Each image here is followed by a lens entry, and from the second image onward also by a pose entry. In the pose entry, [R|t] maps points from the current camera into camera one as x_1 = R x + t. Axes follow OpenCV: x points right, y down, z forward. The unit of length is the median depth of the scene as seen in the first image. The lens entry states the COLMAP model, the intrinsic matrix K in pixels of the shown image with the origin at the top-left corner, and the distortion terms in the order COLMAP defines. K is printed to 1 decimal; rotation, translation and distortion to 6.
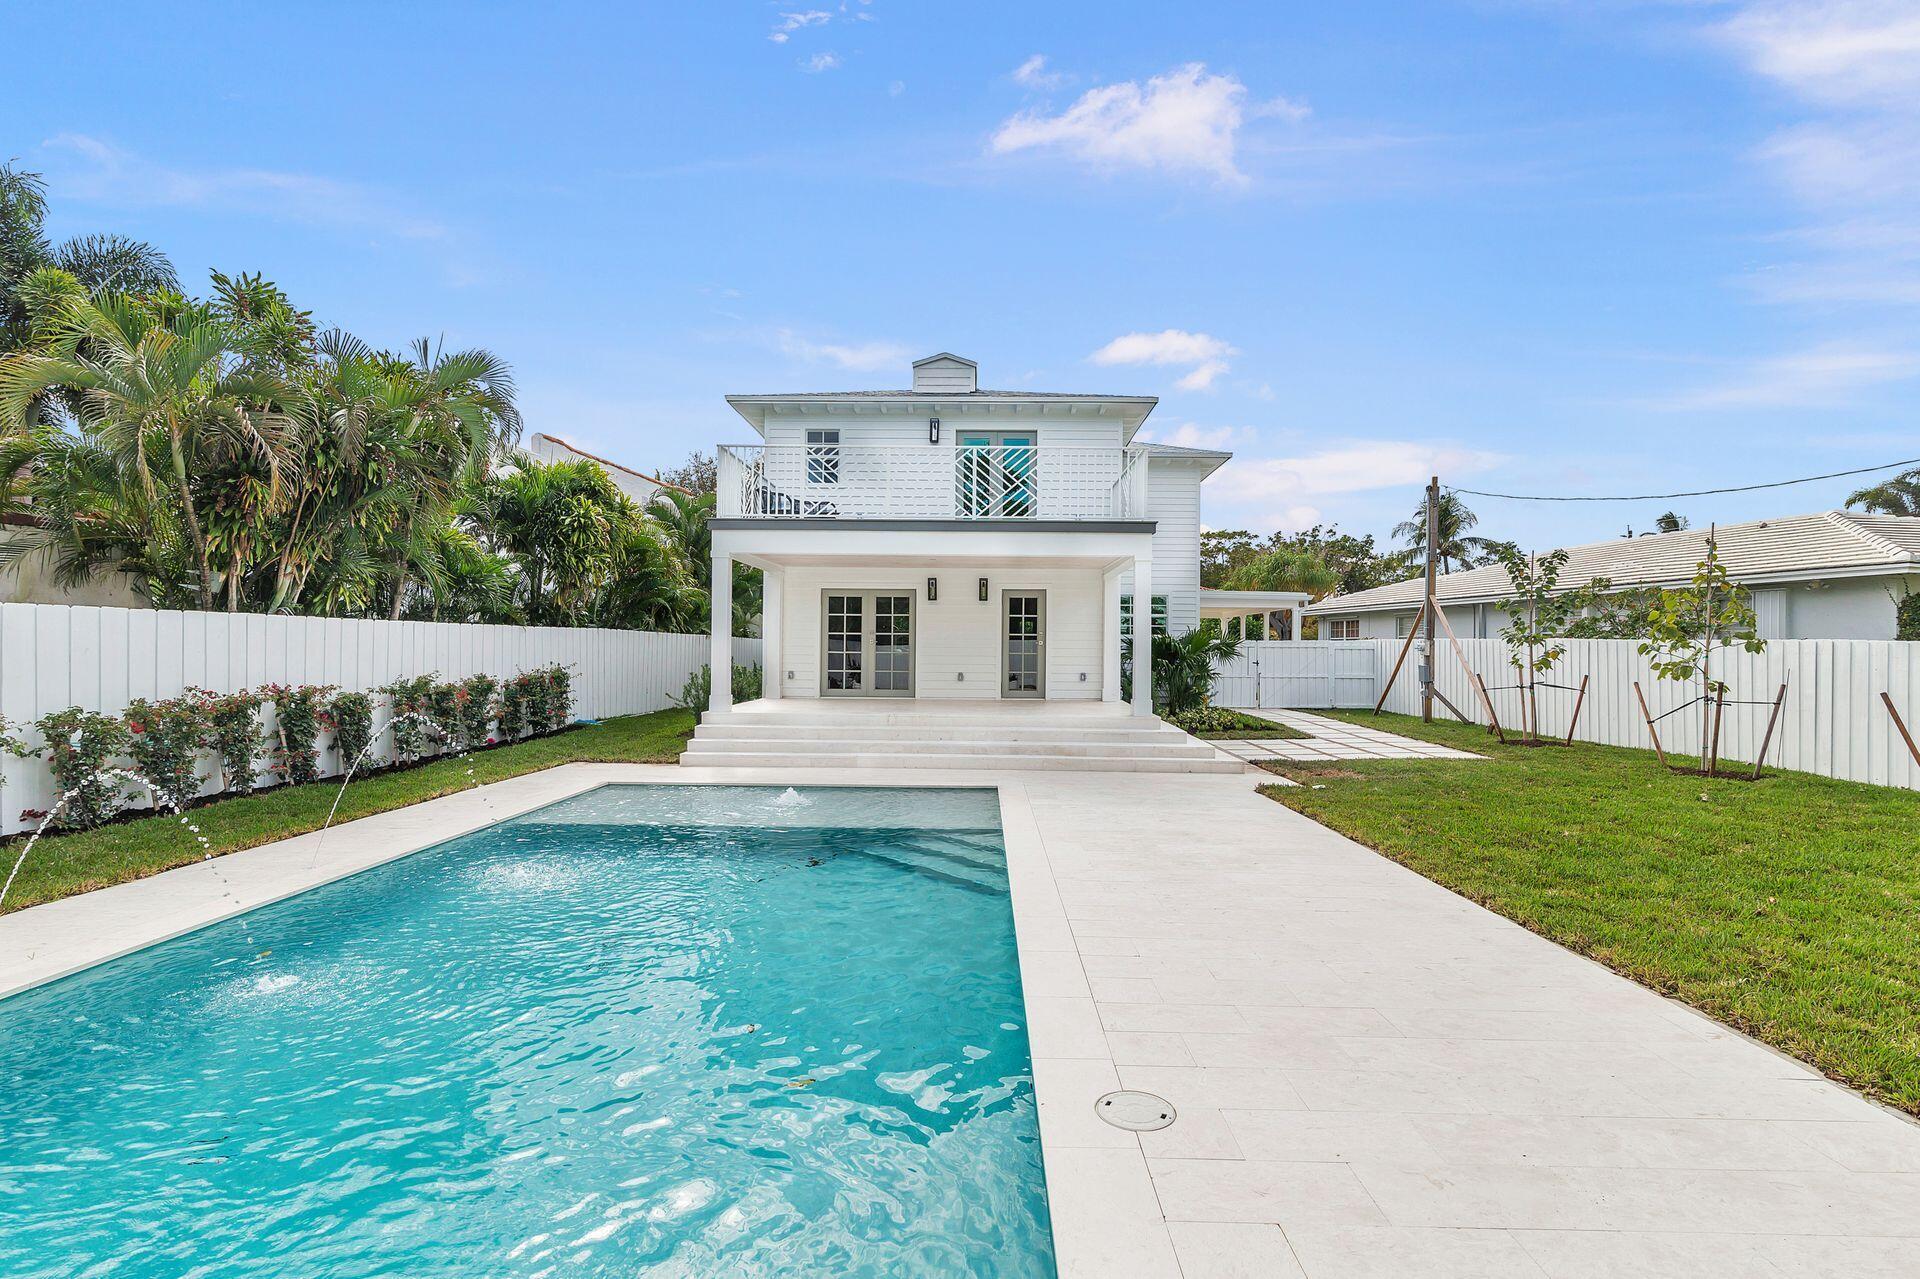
lens RADIAL K [[911.5, 0, 961.8], [0, 911.5, 644.7], [0, 0, 1]] dist [0.013342, -0.000495]
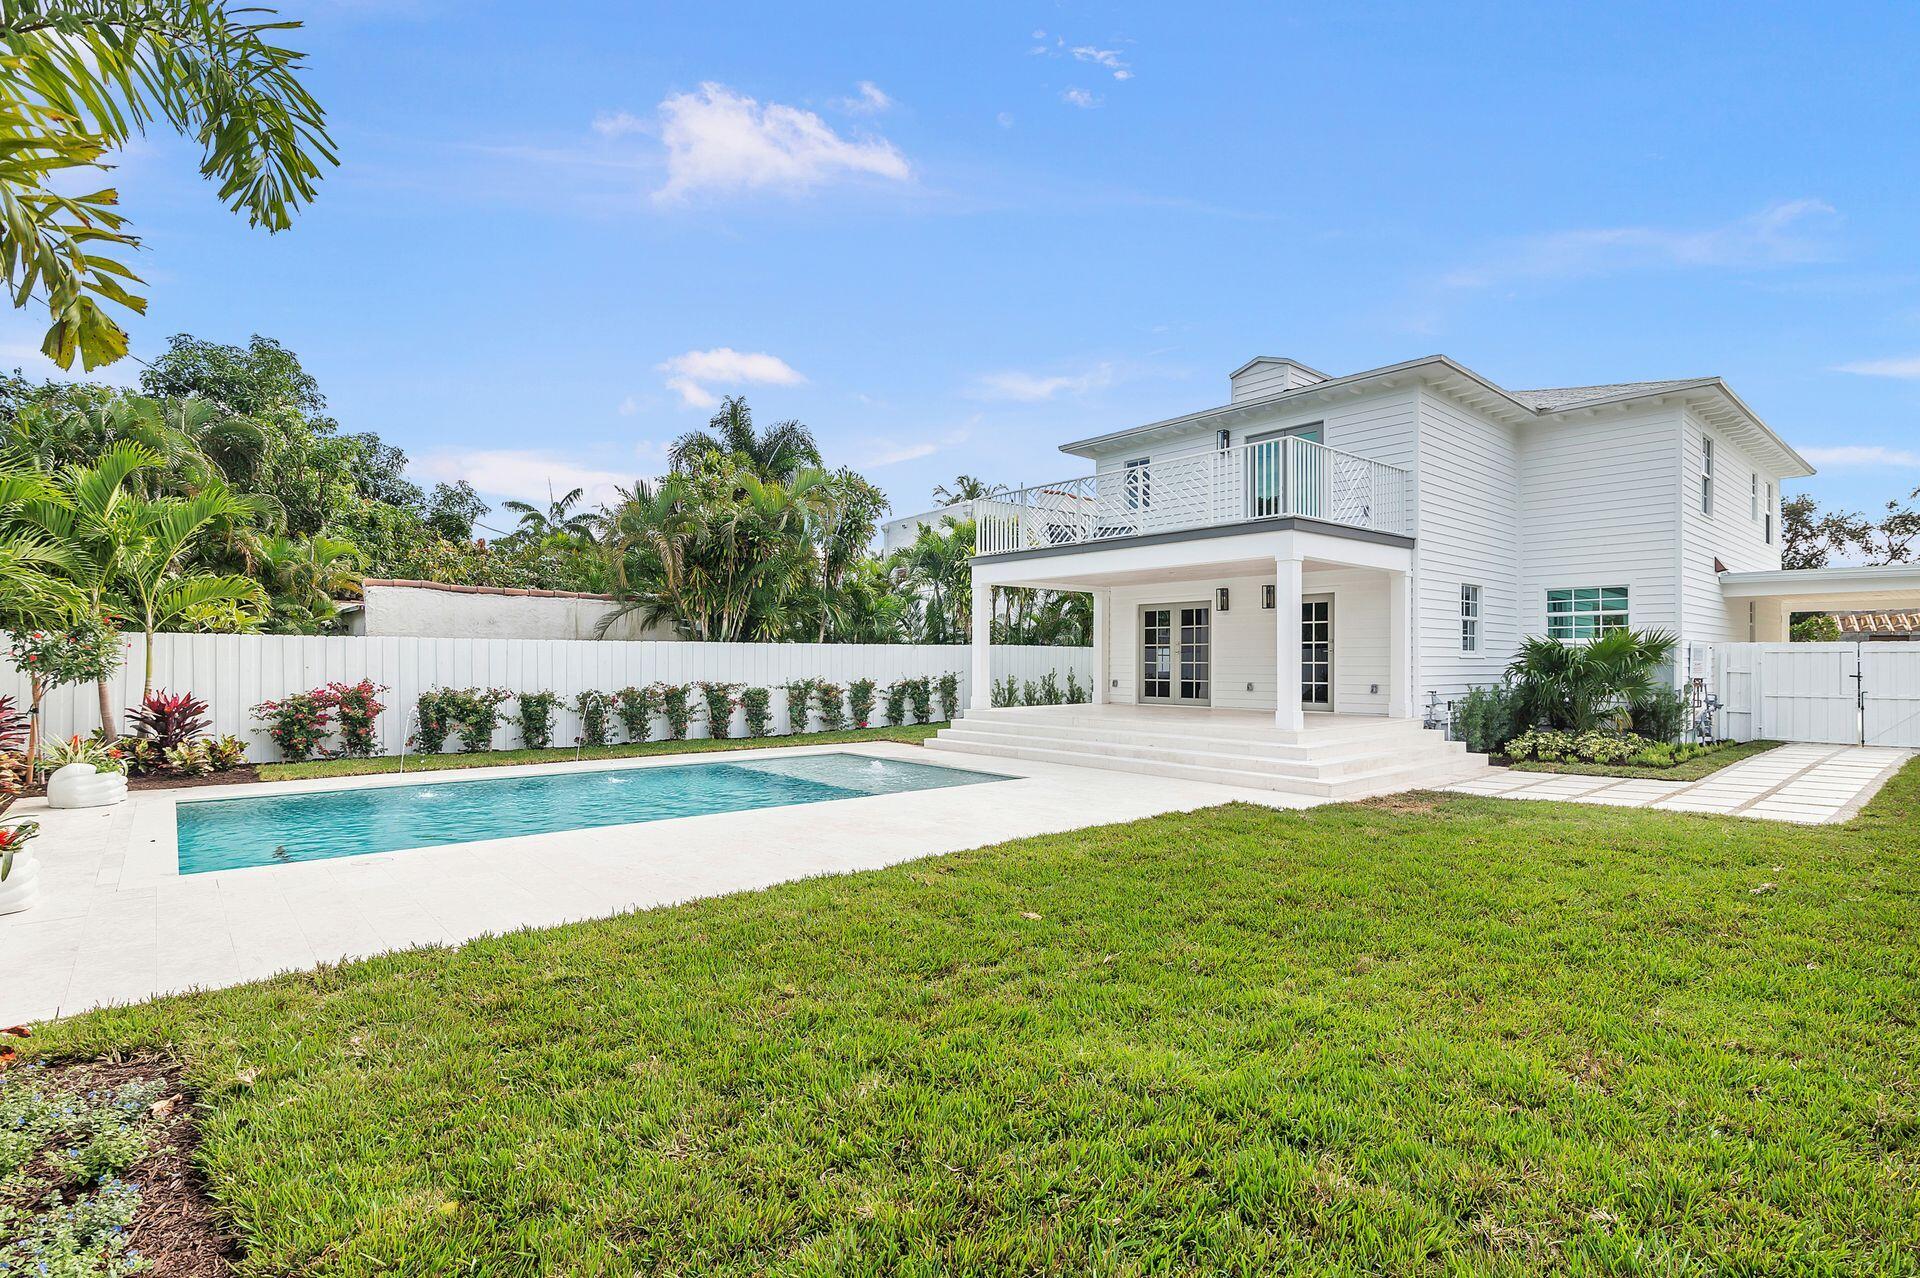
lens RADIAL K [[917.4, 0, 972.0], [0, 917.4, 649.8], [0, 0, 1]] dist [-0.003491, -0.000099]
pose [[0.653488, -0.016467, -0.756757, 0.544787], [0.008924, 0.999861, -0.014051, 0.006546], [0.756884, 0.002429, 0.653545, 0.135005]]
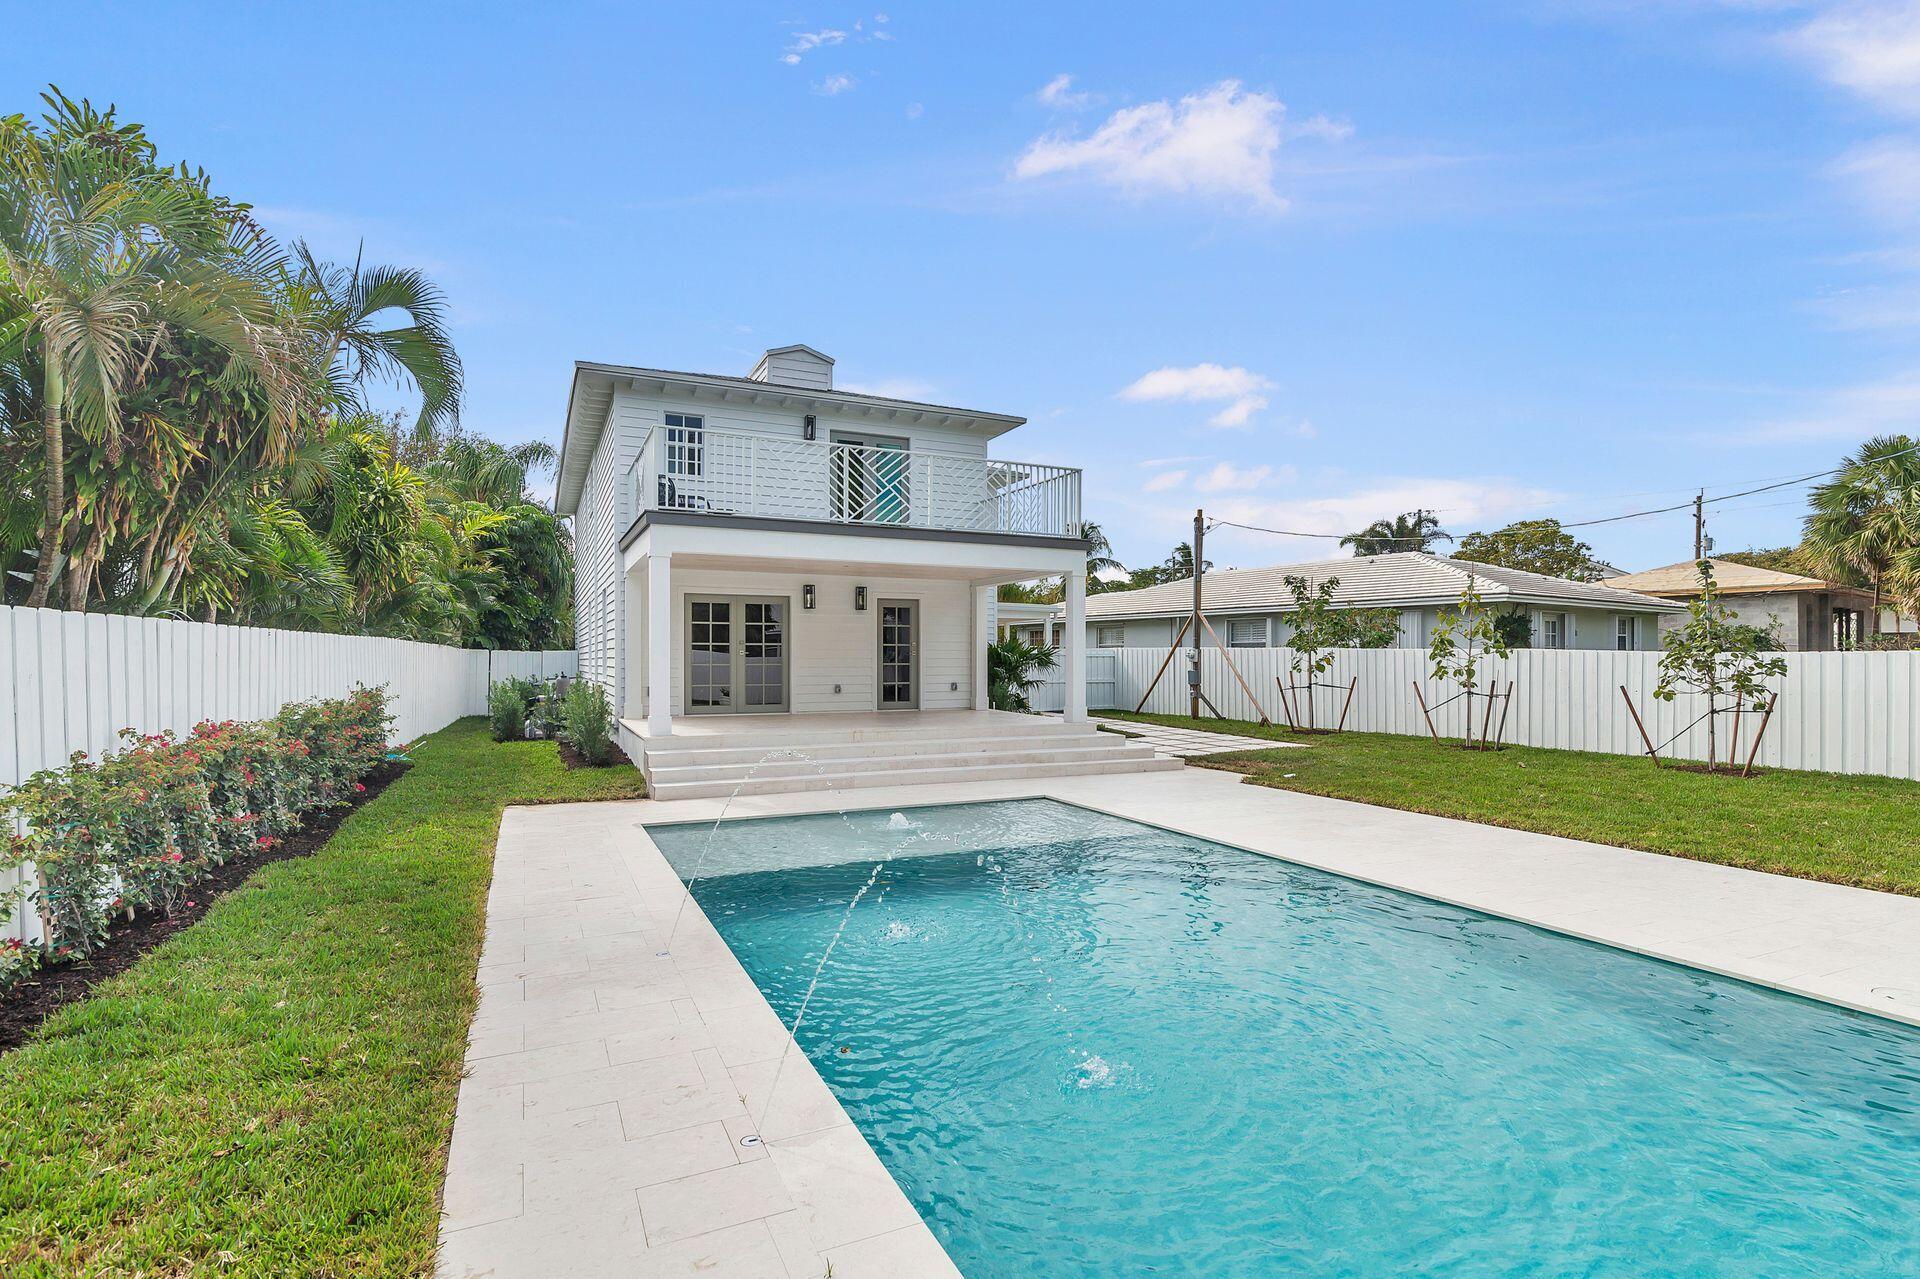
lens RADIAL K [[938.6, 0, 956.0], [0, 938.6, 654.6], [0, 0, 1]] dist [-0.001467, 0.000322]
pose [[0.907815, -0.005737, 0.419331, -0.297230], [0.006048, 0.999982, 0.000587, -0.000583], [-0.419327, 0.002004, 0.907833, 0.065055]]
